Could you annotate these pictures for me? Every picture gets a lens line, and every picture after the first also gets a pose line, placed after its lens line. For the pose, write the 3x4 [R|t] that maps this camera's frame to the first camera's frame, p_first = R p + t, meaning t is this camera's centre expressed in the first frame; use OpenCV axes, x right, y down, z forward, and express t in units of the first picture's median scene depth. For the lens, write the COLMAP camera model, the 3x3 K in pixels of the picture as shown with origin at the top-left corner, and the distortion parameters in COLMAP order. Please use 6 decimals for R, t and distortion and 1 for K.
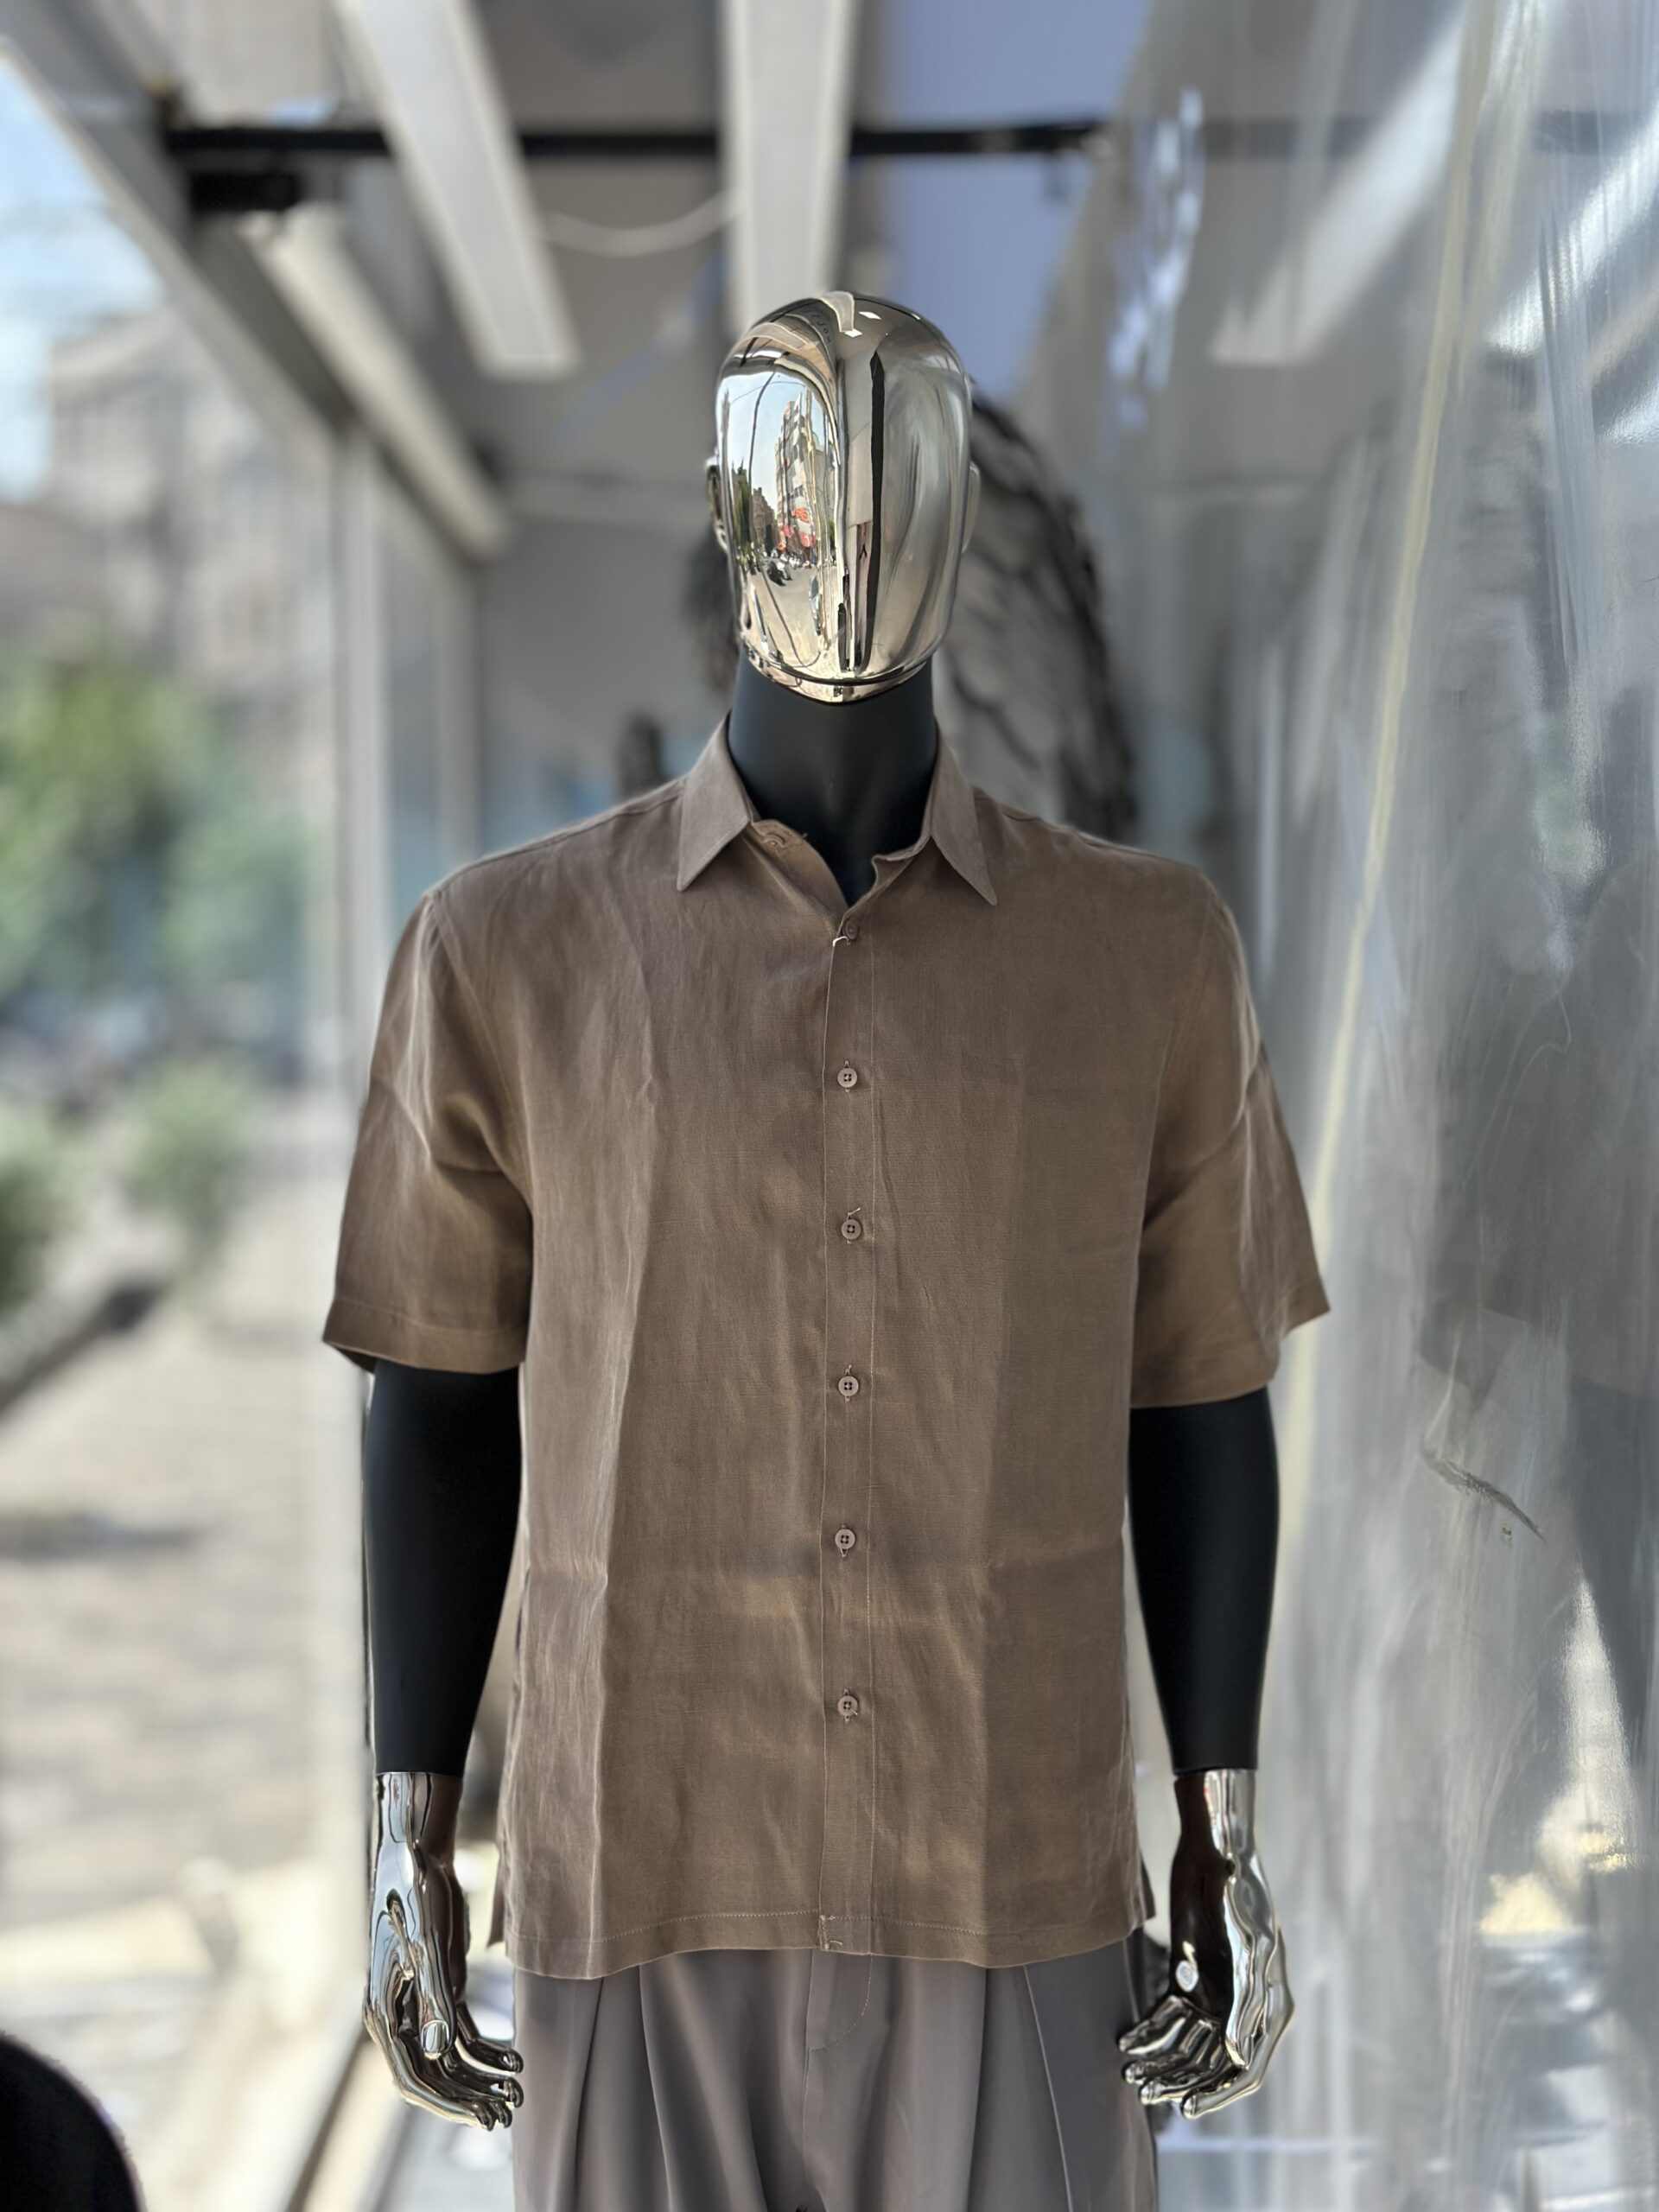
lens RADIAL K [[3100.6, 0, 817.4], [0, 3100.6, 1102.7], [0, 0, 1]] dist [0.182511, -0.339228]
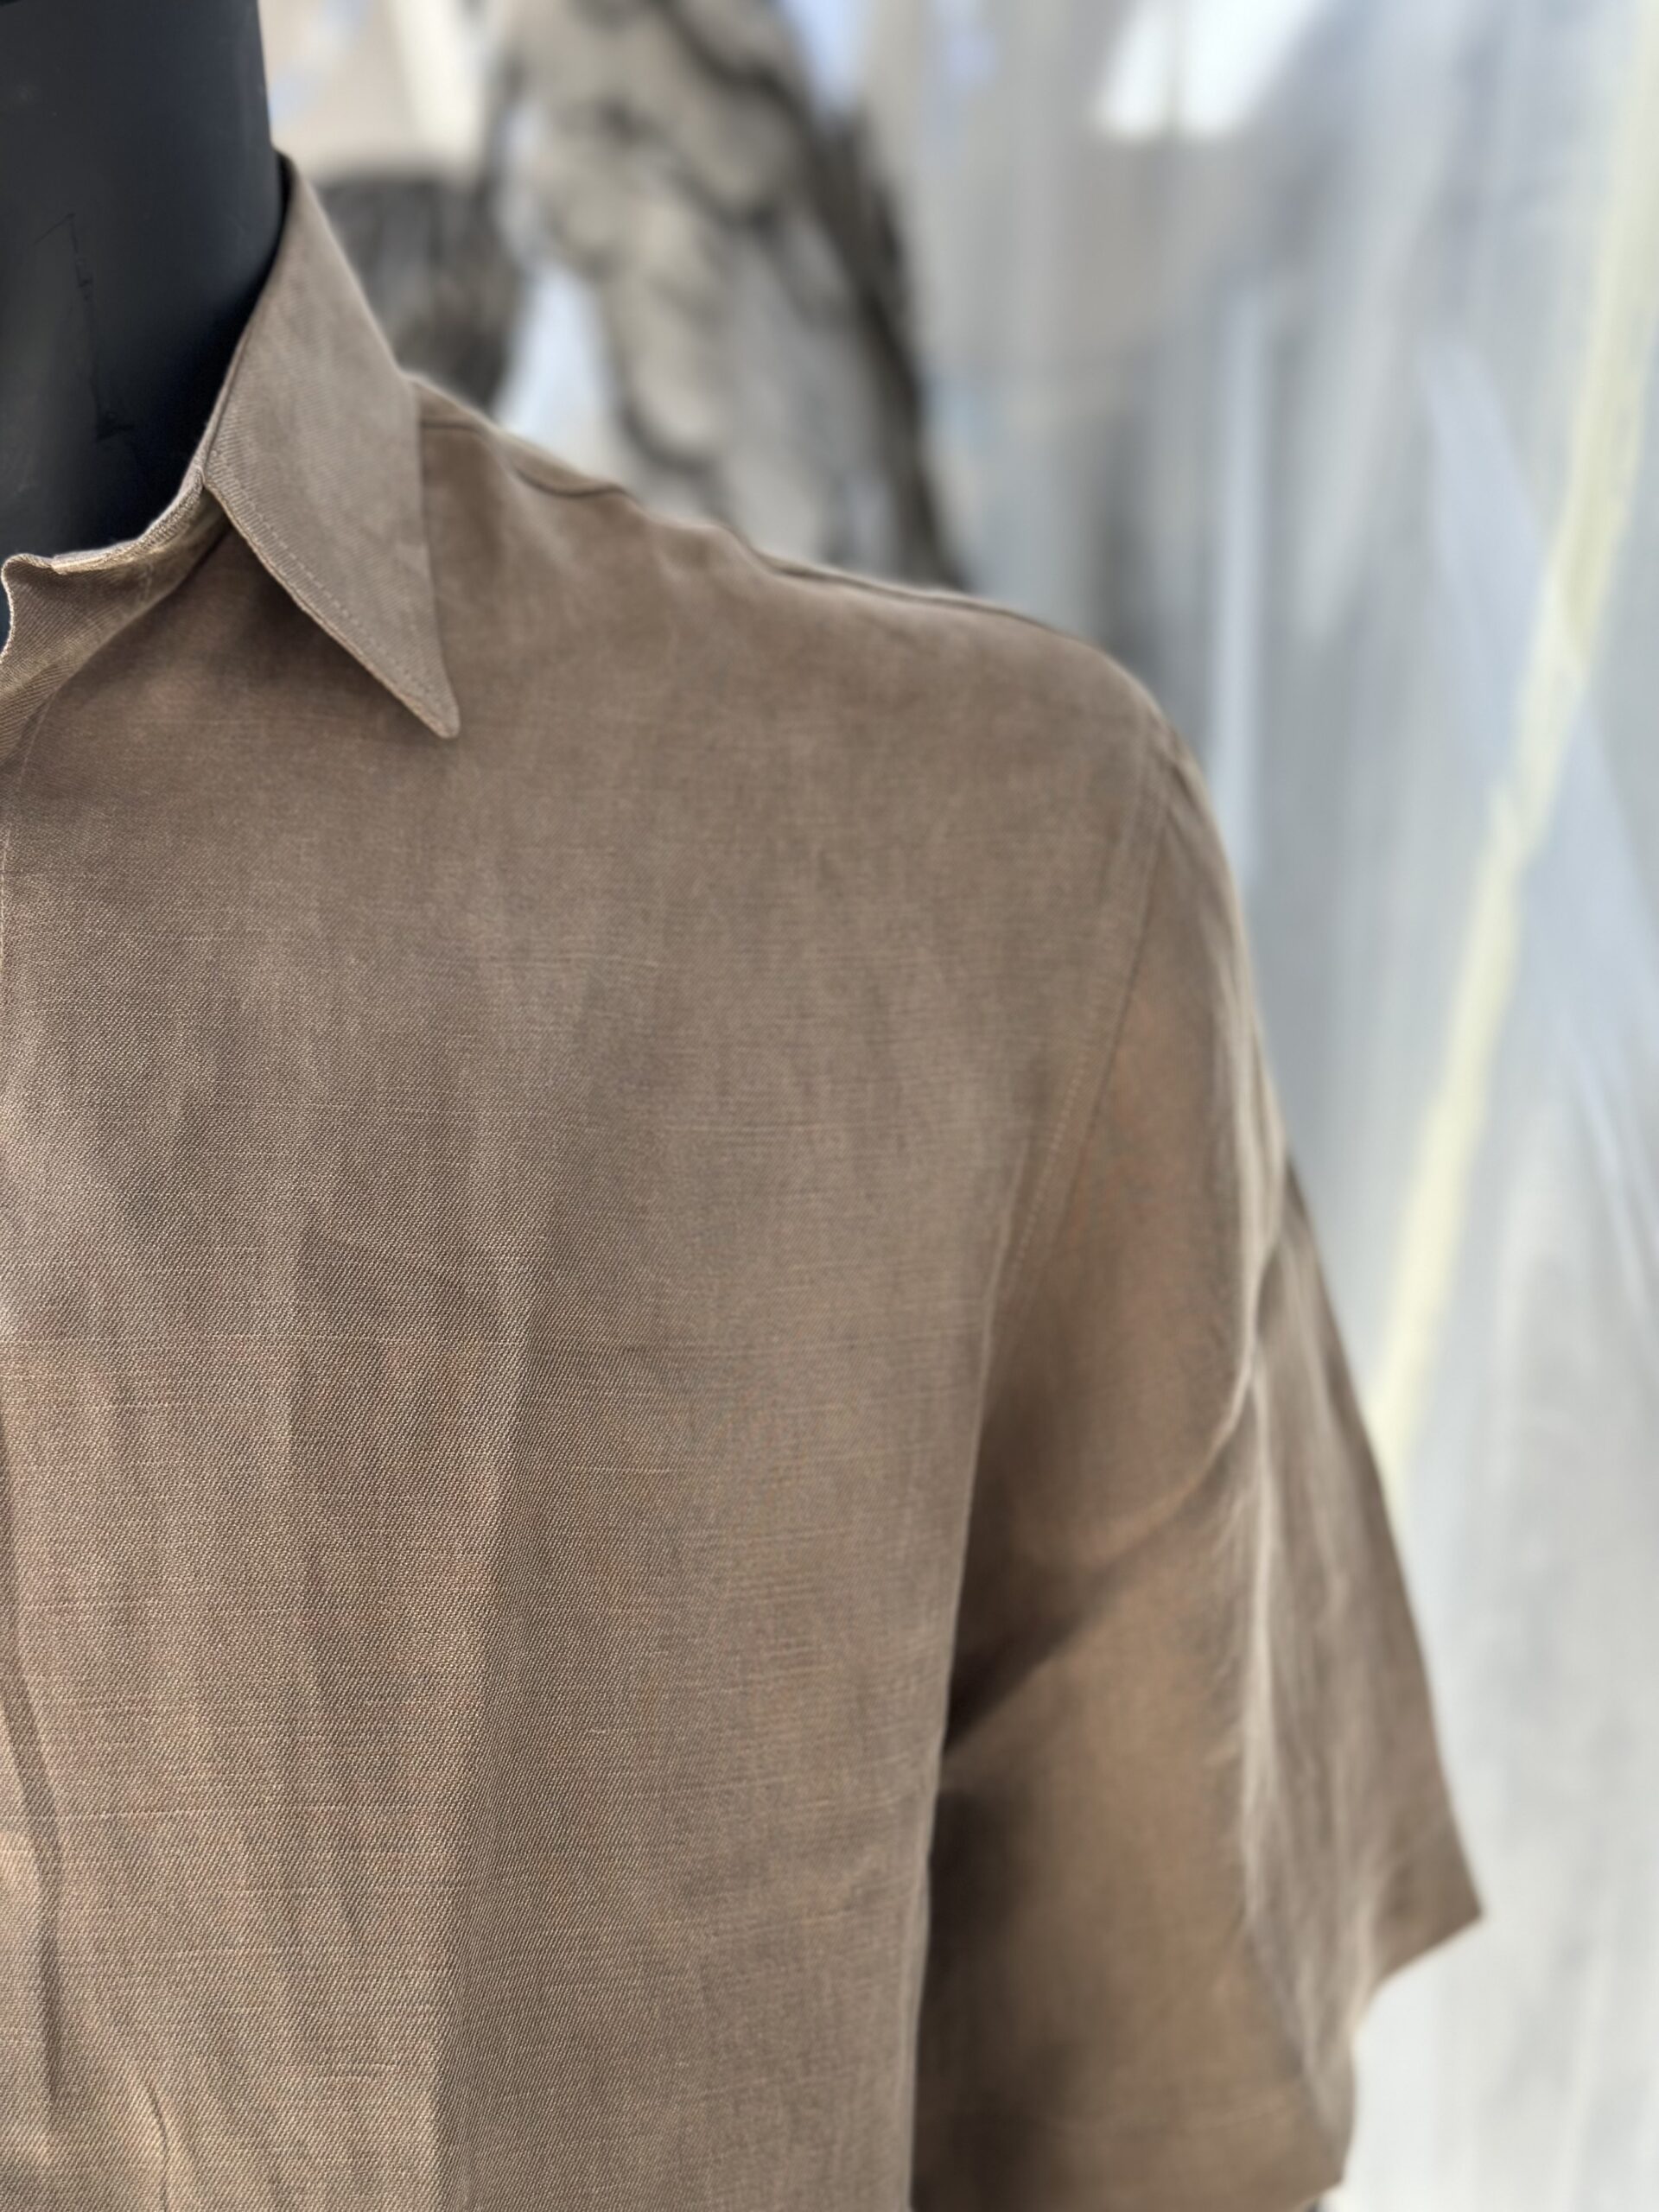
lens RADIAL K [[3112.7, 0, 829.5], [0, 3112.7, 1106.0], [0, 0, 1]] dist [0.183628, -0.370545]
pose [[0.999123, -0.005032, 0.041565, 0.080995], [0.005161, 0.999982, -0.002997, -0.025876], [-0.041550, 0.003209, 0.999131, 0.685841]]
